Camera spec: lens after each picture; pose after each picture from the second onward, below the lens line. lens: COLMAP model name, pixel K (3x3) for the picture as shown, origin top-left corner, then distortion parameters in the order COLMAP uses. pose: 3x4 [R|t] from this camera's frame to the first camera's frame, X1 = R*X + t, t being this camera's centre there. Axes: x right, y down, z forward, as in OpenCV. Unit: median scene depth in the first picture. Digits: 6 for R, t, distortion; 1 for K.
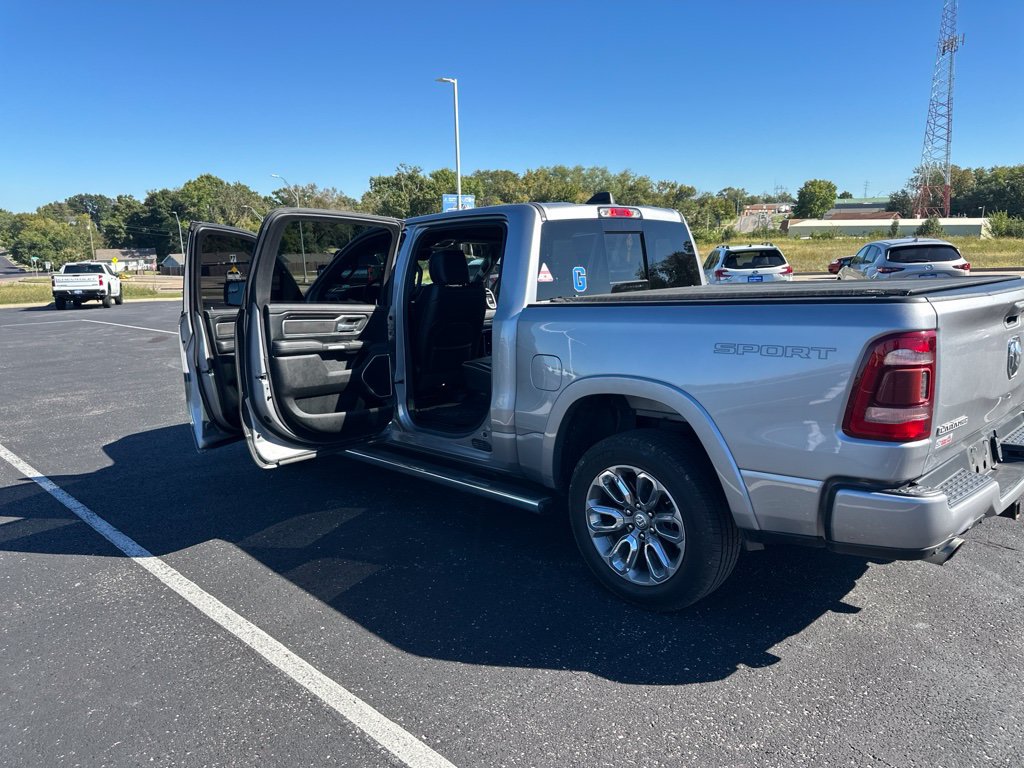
lens RADIAL K [[720.0, 0, 515.2], [0, 720.0, 382.4], [0, 0, 1]] dist [0.051797, -0.069584]
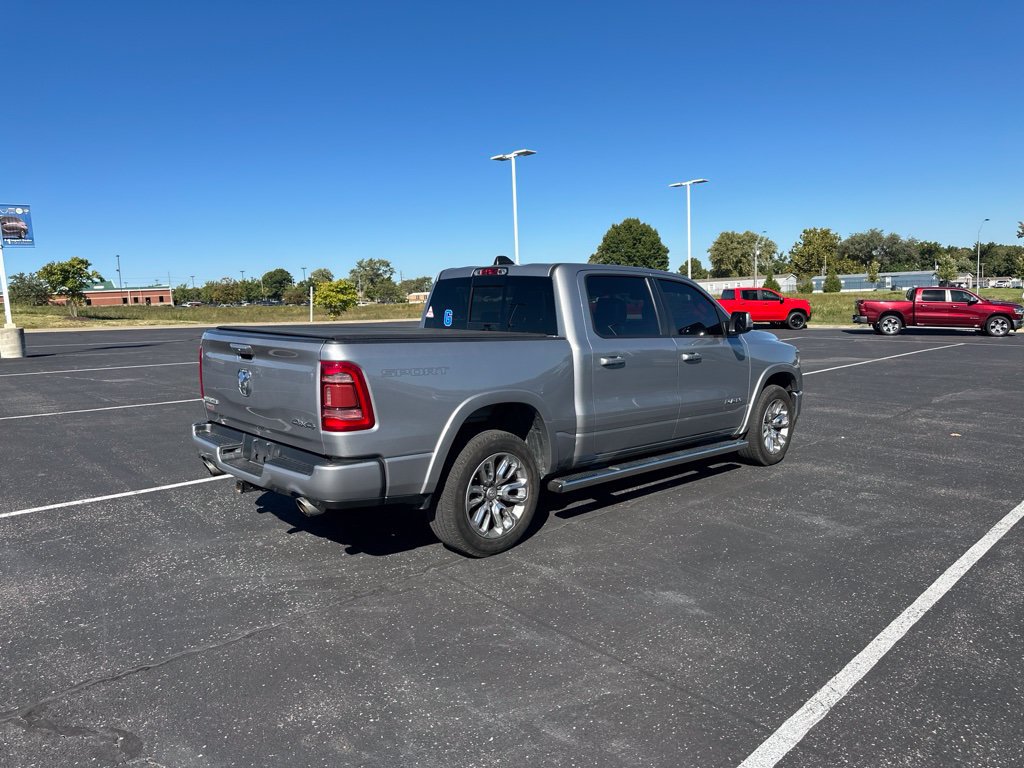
lens RADIAL K [[720.0, 0, 511.1], [0, 720.0, 383.7], [0, 0, 1]] dist [0.051797, -0.069584]
pose [[-0.007736, 0.145793, -0.989285, 0.451304], [-0.162315, 0.976011, 0.145106, -0.070364], [0.986709, 0.161698, 0.016114, 0.319404]]
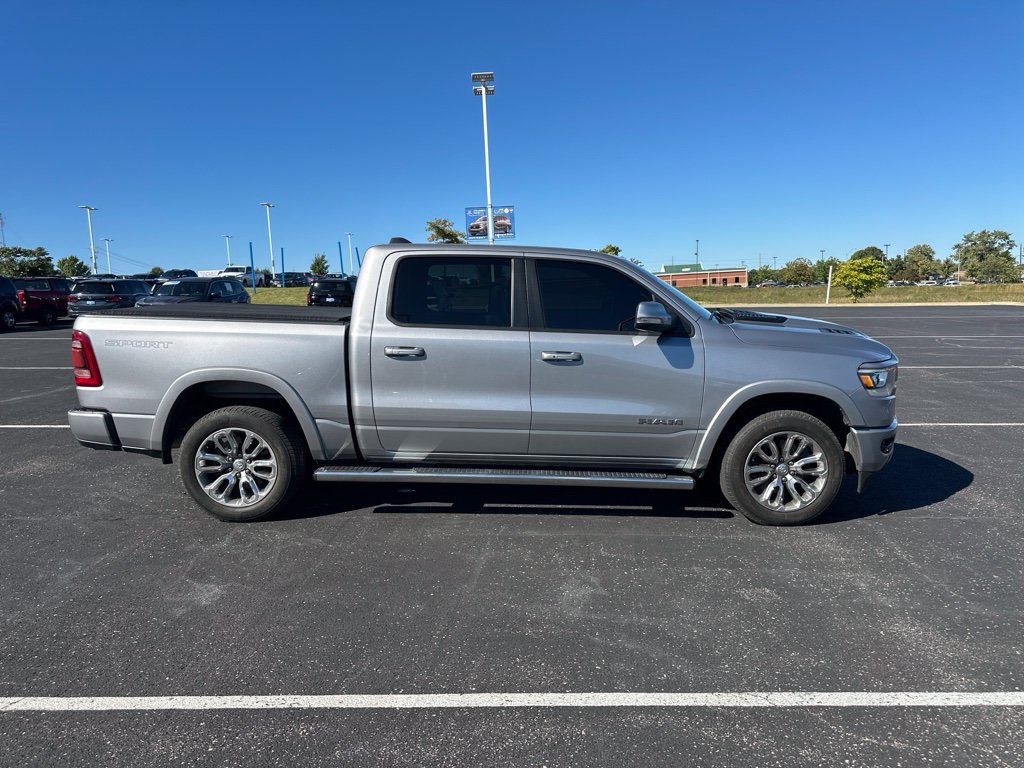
lens RADIAL K [[720.0, 0, 507.8], [0, 720.0, 376.2], [0, 0, 1]] dist [0.051797, -0.069584]
pose [[-0.710047, 0.123169, -0.693298, 0.281664], [-0.092626, 0.959690, 0.265359, -0.119656], [0.698035, 0.252635, -0.670017, 0.640283]]
